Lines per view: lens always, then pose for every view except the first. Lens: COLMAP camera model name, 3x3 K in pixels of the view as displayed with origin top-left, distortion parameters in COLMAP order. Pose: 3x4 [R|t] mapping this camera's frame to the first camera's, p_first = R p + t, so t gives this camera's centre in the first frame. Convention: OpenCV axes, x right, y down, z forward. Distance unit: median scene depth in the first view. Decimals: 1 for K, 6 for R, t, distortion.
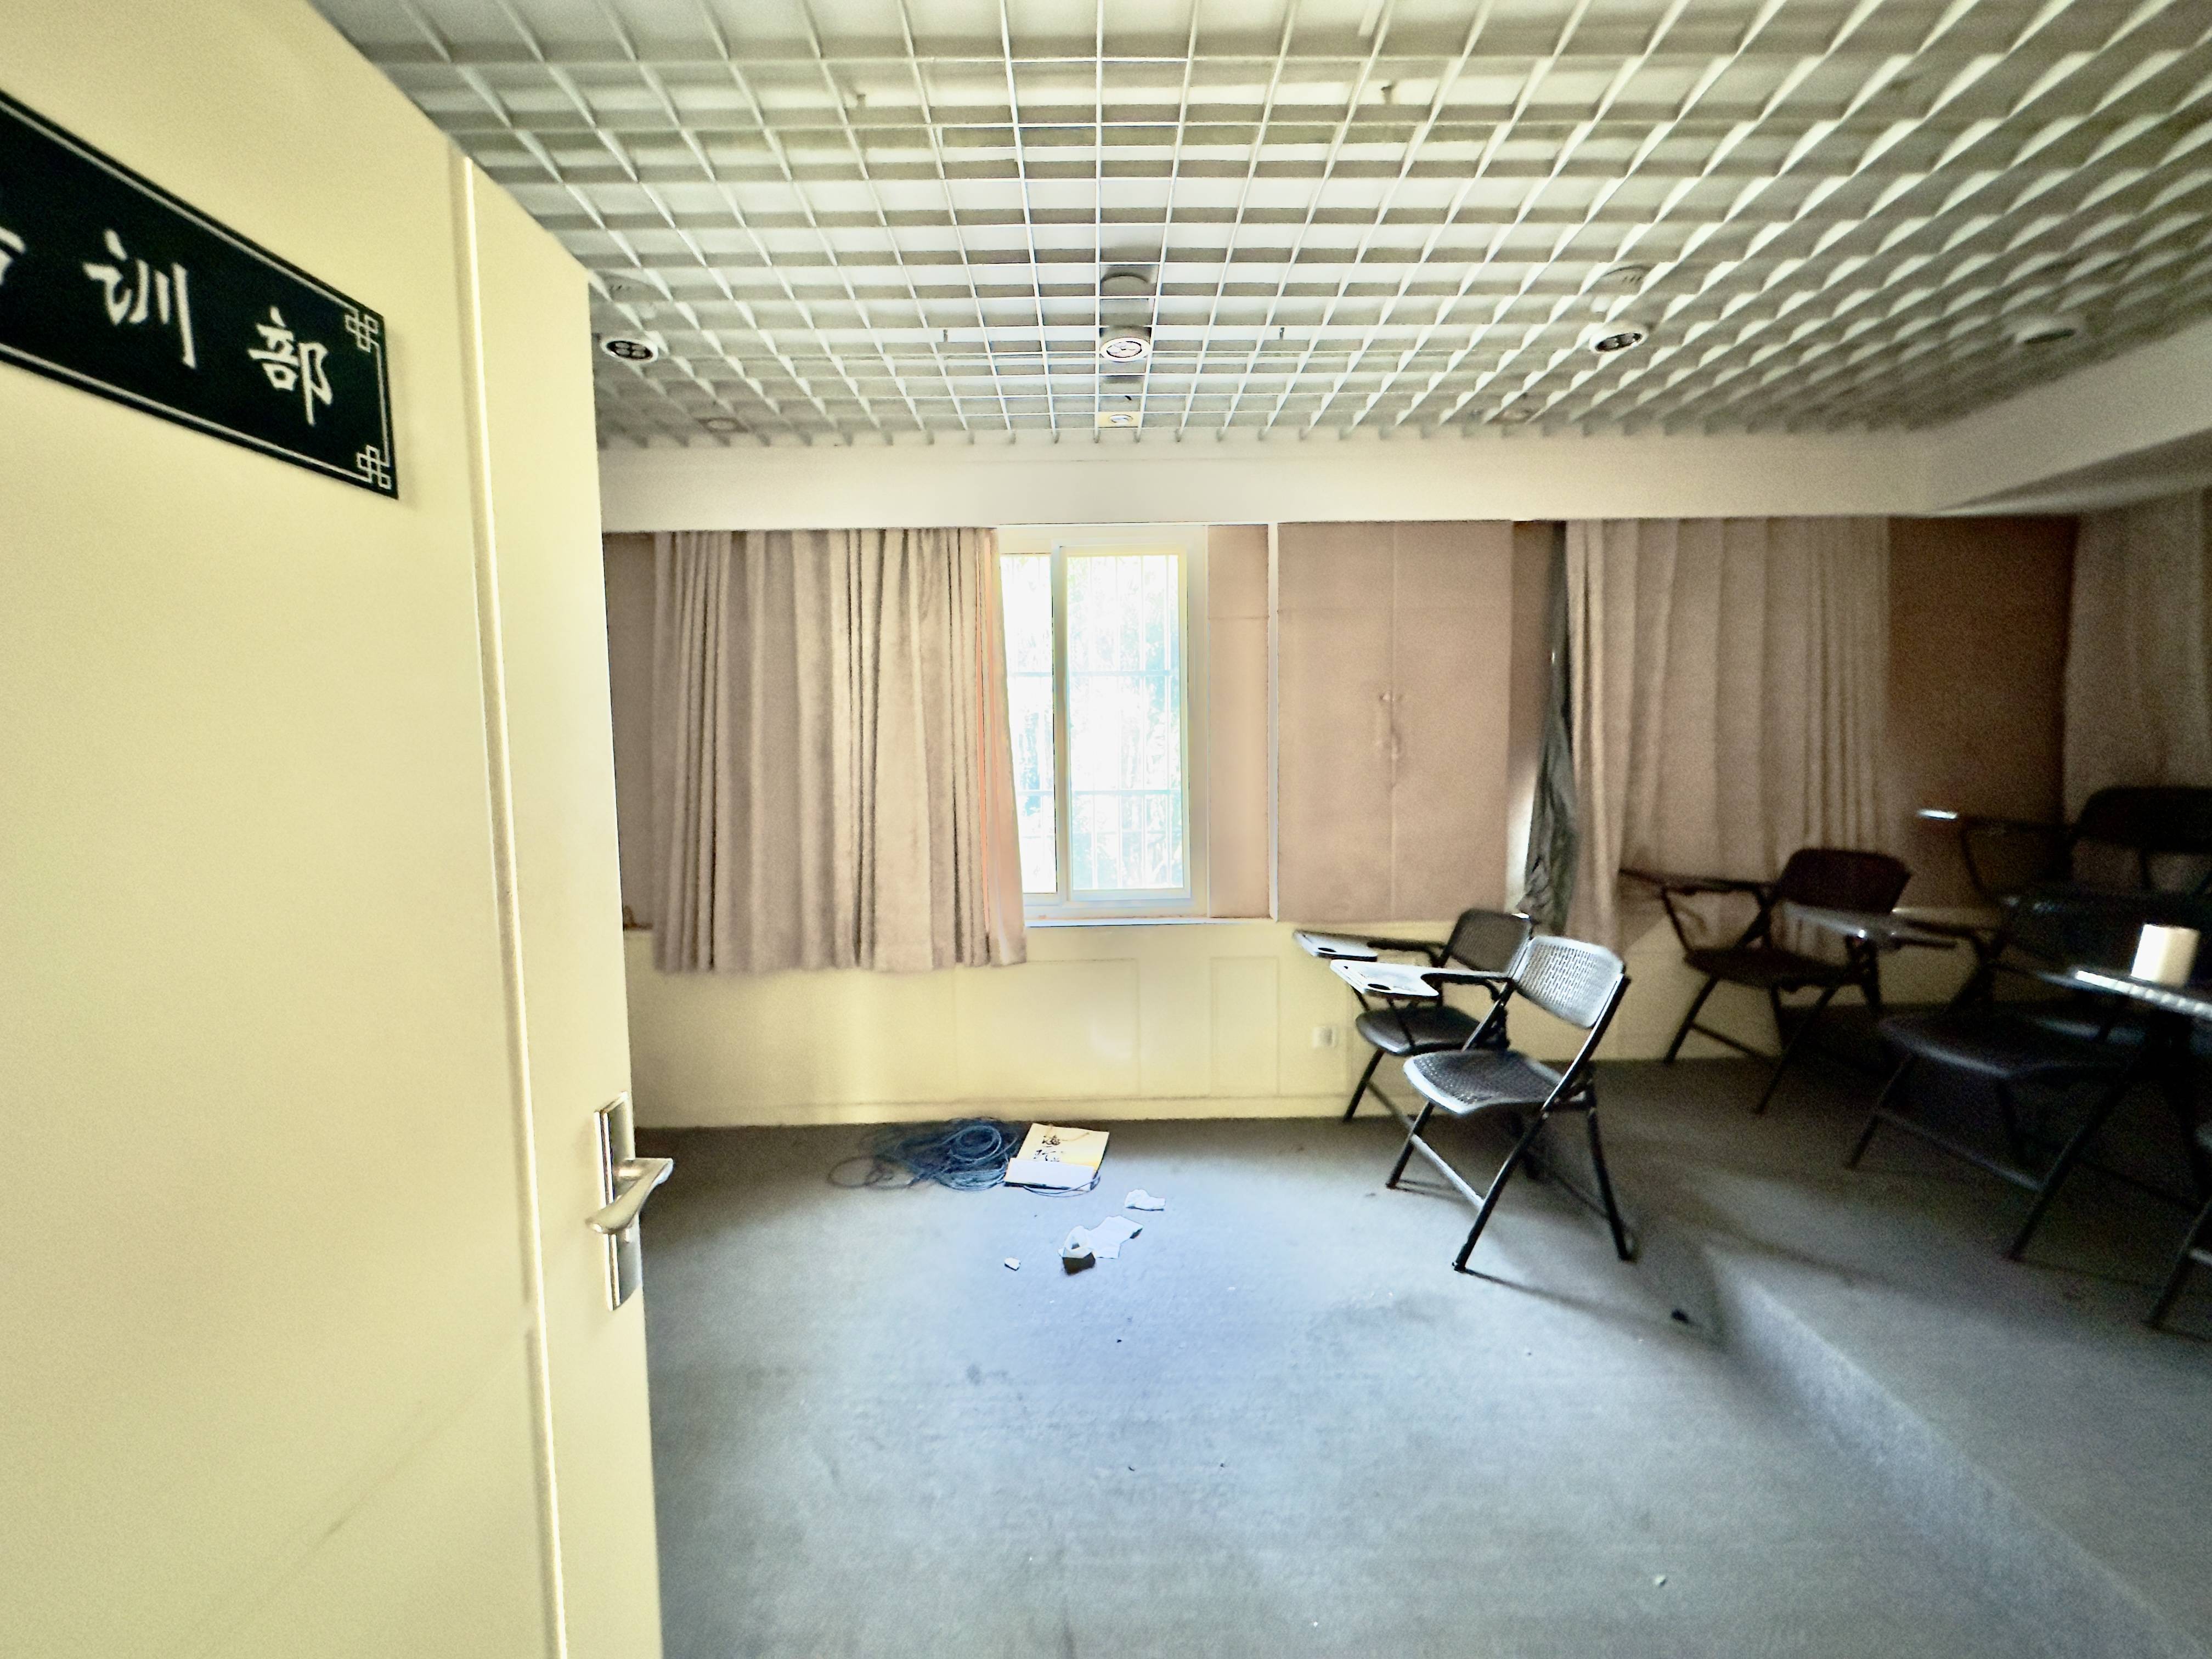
lens RADIAL K [[889.4, 0, 1103.2], [0, 889.4, 827.4], [0, 0, 1]] dist [0.000558, 0.000633]
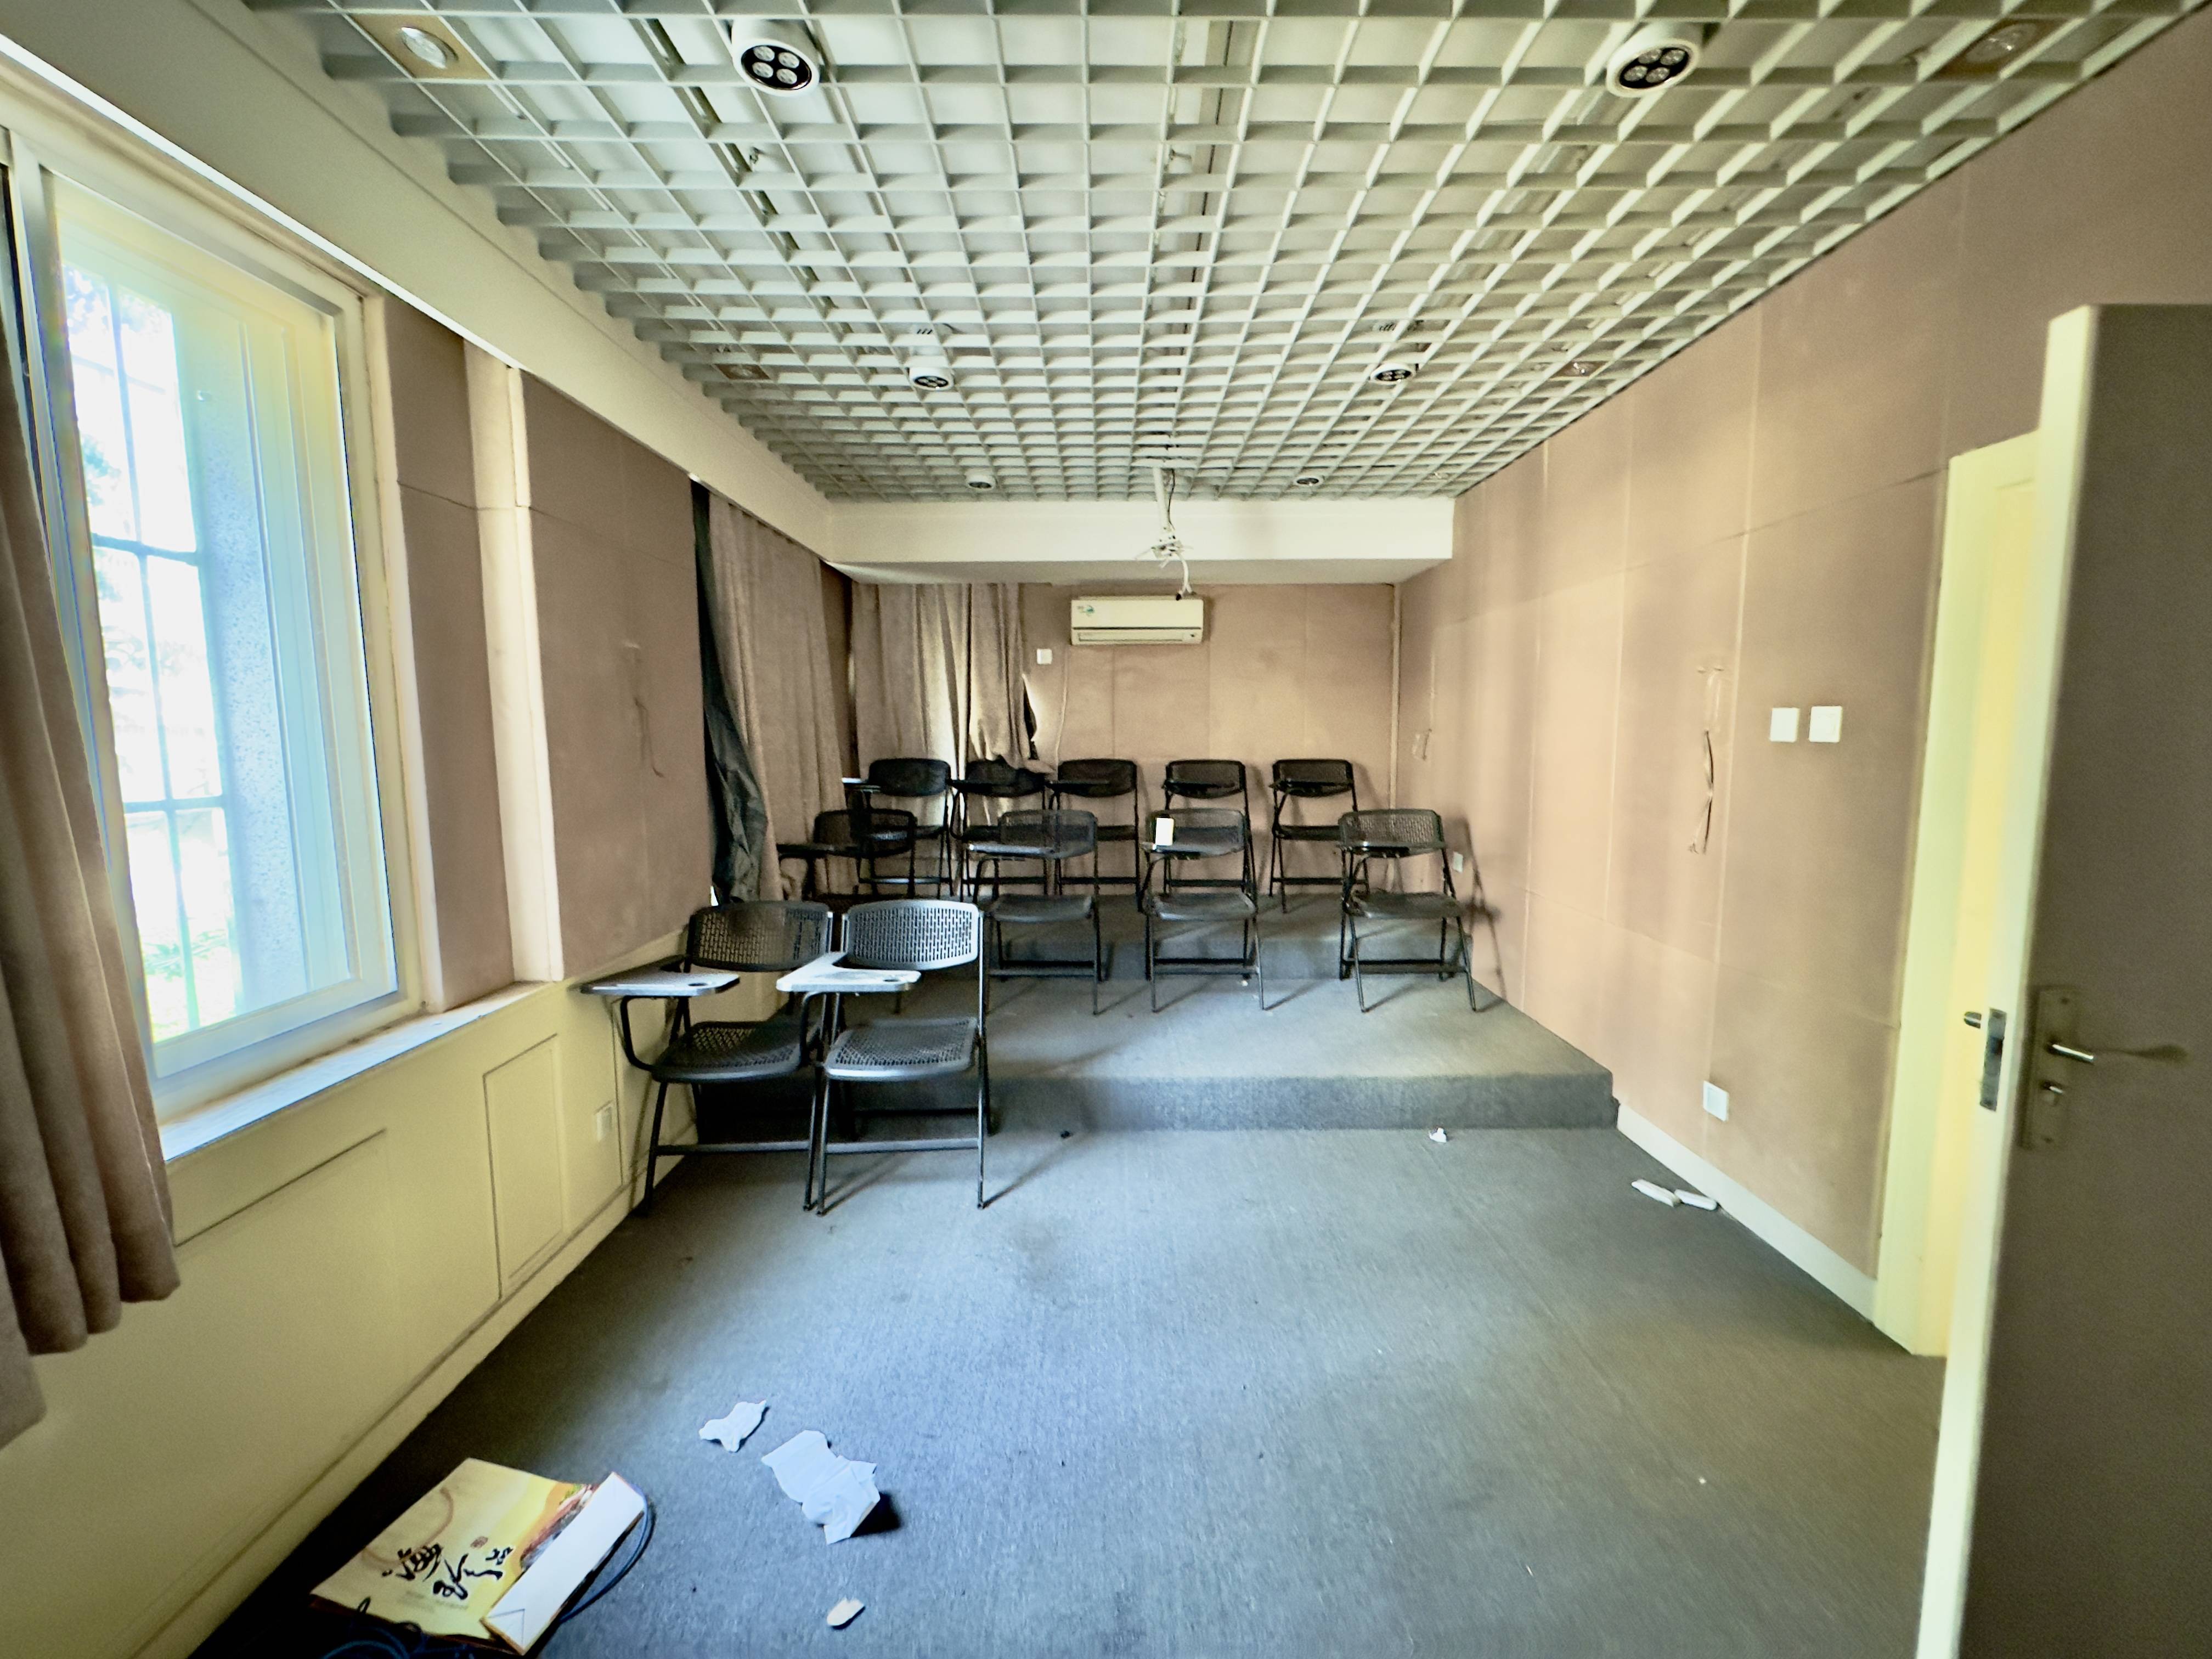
lens RADIAL K [[889.4, 0, 1103.2], [0, 889.4, 827.4], [0, 0, 1]] dist [0.000558, 0.000633]
pose [[0.002554, -0.087330, 0.996176, -0.486450], [0.091240, 0.992045, 0.086734, -0.030597], [-0.995826, 0.090670, 0.010501, 0.614460]]
